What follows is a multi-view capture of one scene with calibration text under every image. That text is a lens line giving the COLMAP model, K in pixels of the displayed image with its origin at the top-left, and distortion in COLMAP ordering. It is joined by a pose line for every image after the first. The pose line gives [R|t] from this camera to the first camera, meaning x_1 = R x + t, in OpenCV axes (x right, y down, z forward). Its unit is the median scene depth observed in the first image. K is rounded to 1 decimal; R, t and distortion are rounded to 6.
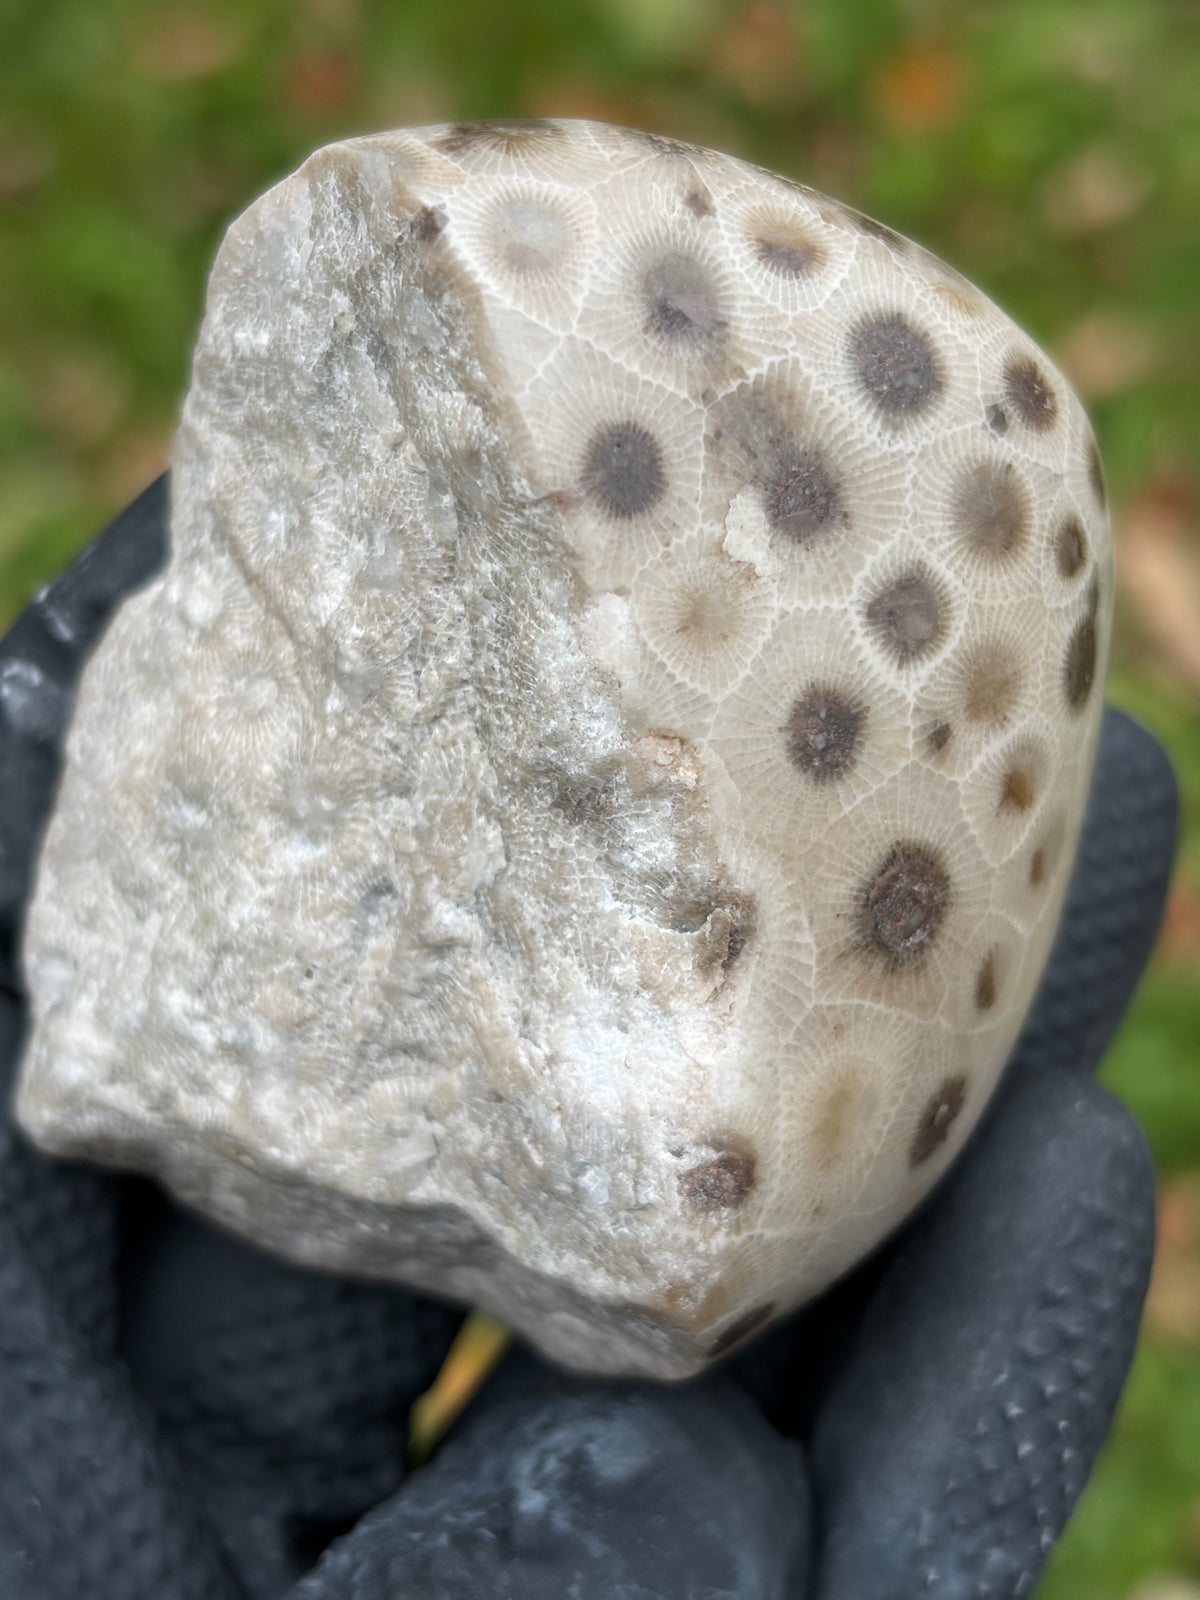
lens RADIAL K [[2612.6, 0, 605.8], [0, 2612.6, 796.9], [0, 0, 1]] dist [0.235901, 0.000000]
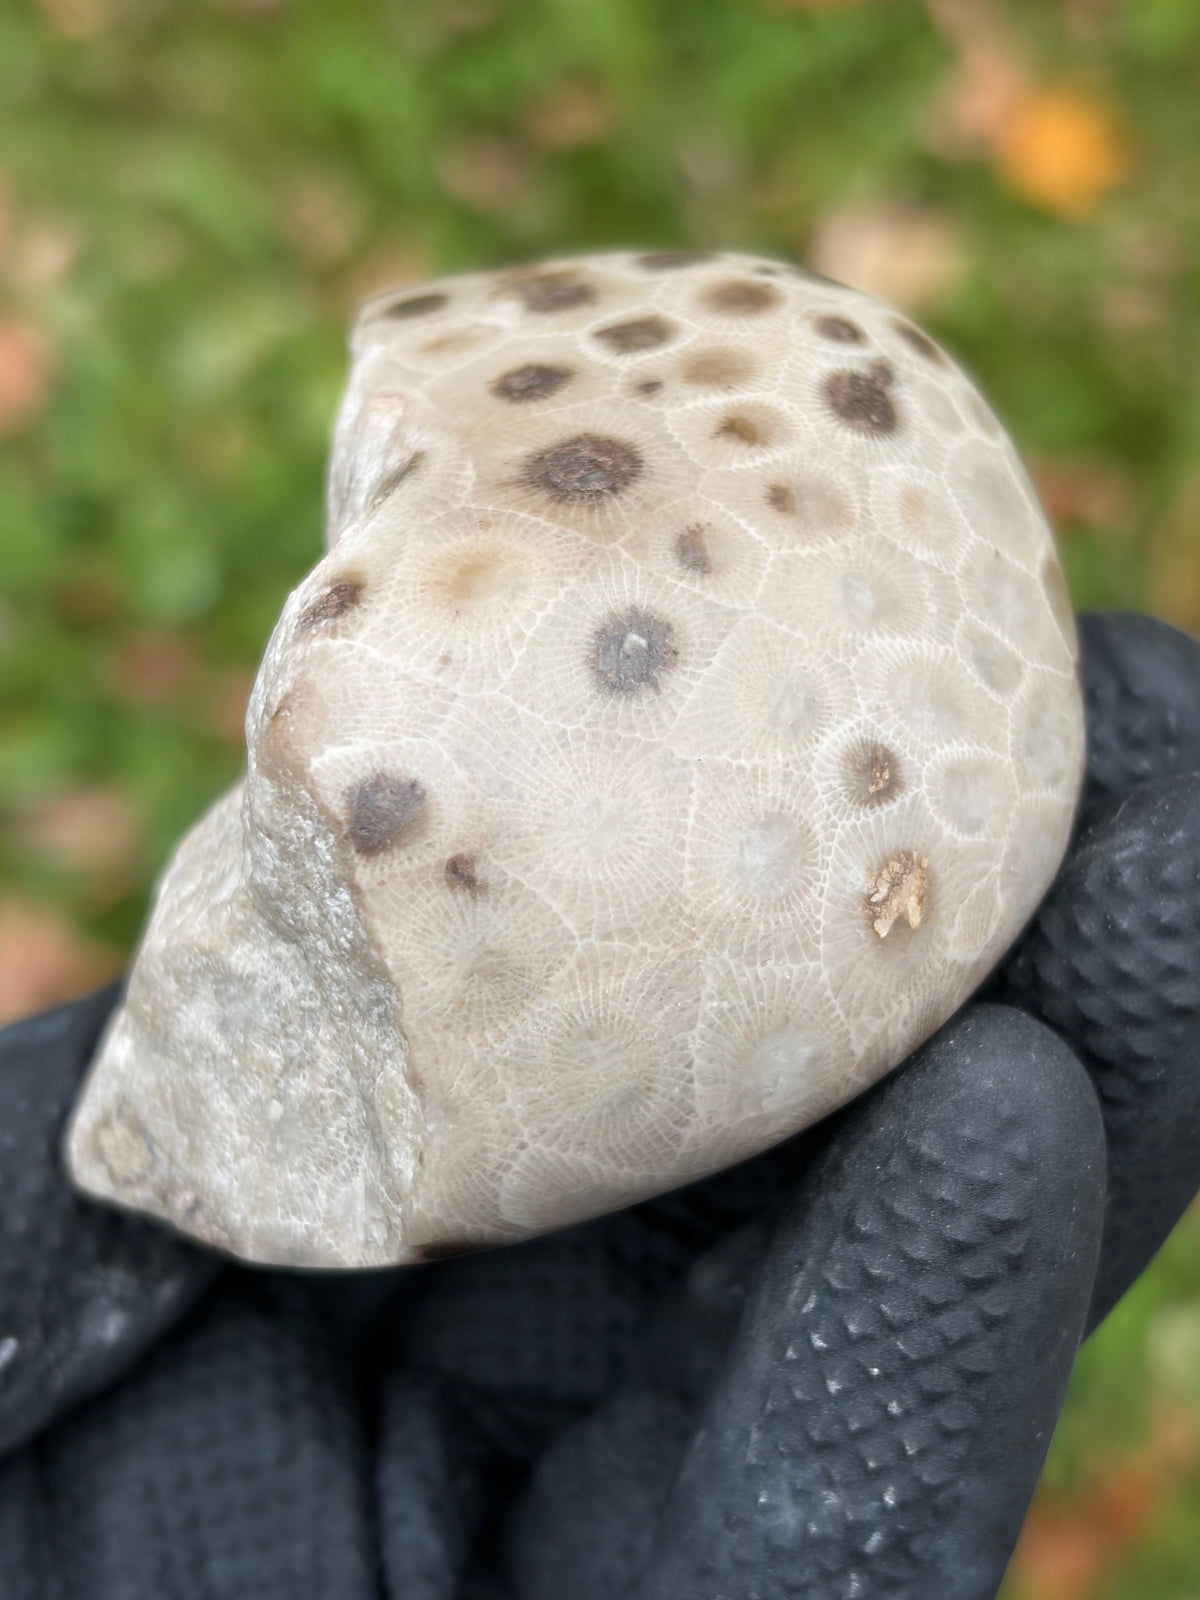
lens RADIAL K [[2612.6, 0, 598.1], [0, 2612.6, 799.2], [0, 0, 1]] dist [0.235901, 0.000000]
pose [[0.781684, -0.370685, -0.501561, 0.607759], [-0.281656, 0.507707, -0.814189, 0.982592], [0.556454, 0.777706, 0.292460, 0.808793]]
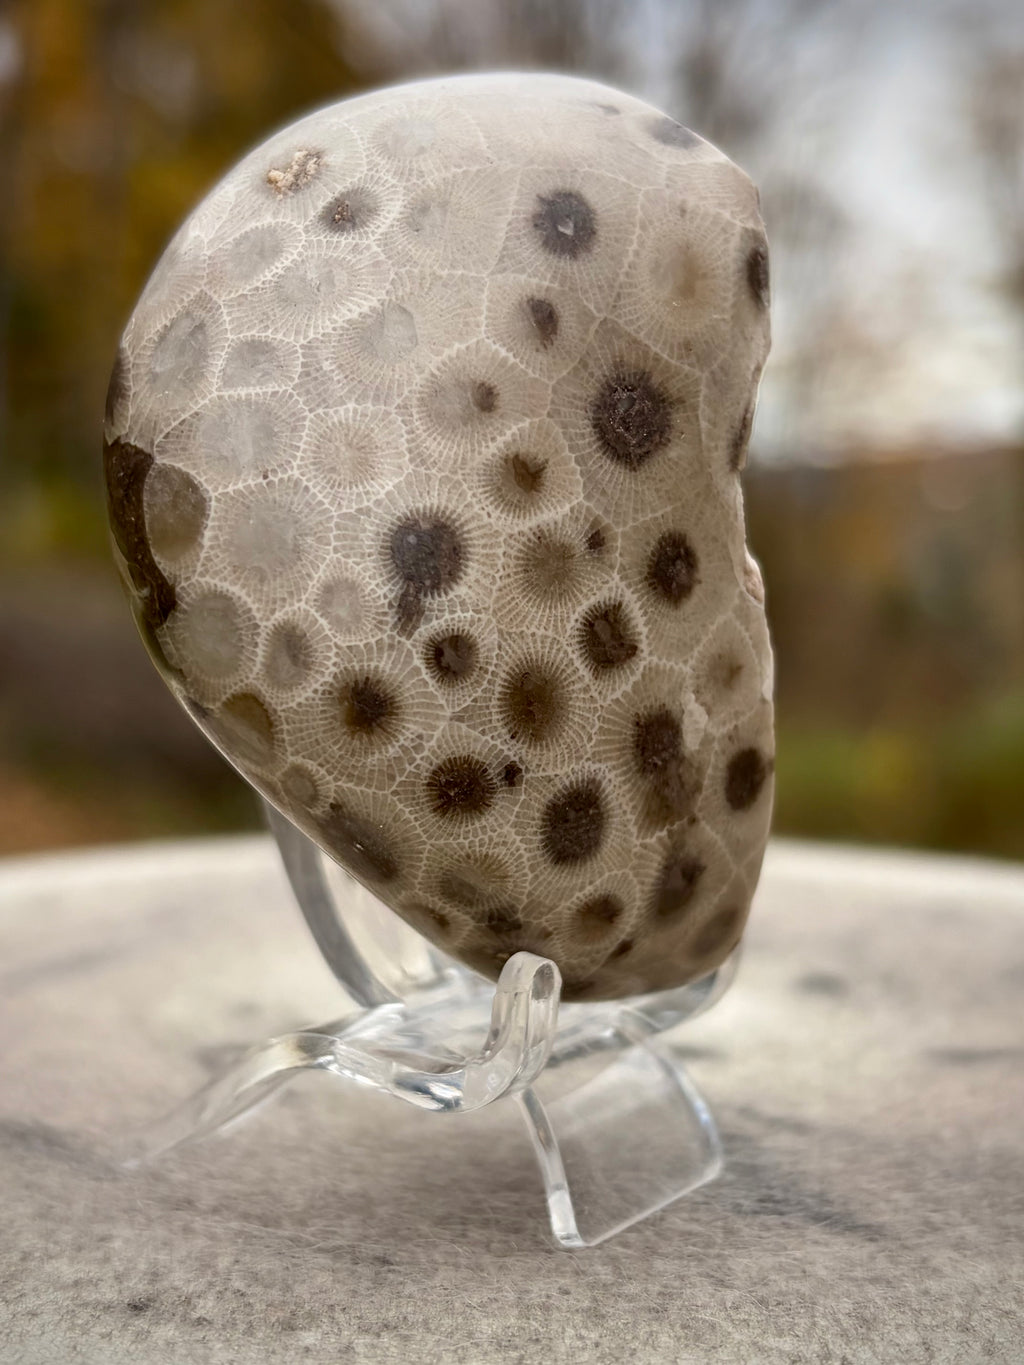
lens RADIAL K [[1855.4, 0, 518.1], [0, 1855.4, 684.3], [0, 0, 1]] dist [0.175761, 0.000000]
pose [[-0.359290, -0.137630, -0.923022, 0.981505], [0.234944, -0.970548, 0.053264, -0.150341], [-0.903168, -0.197721, 0.381043, 0.682528]]
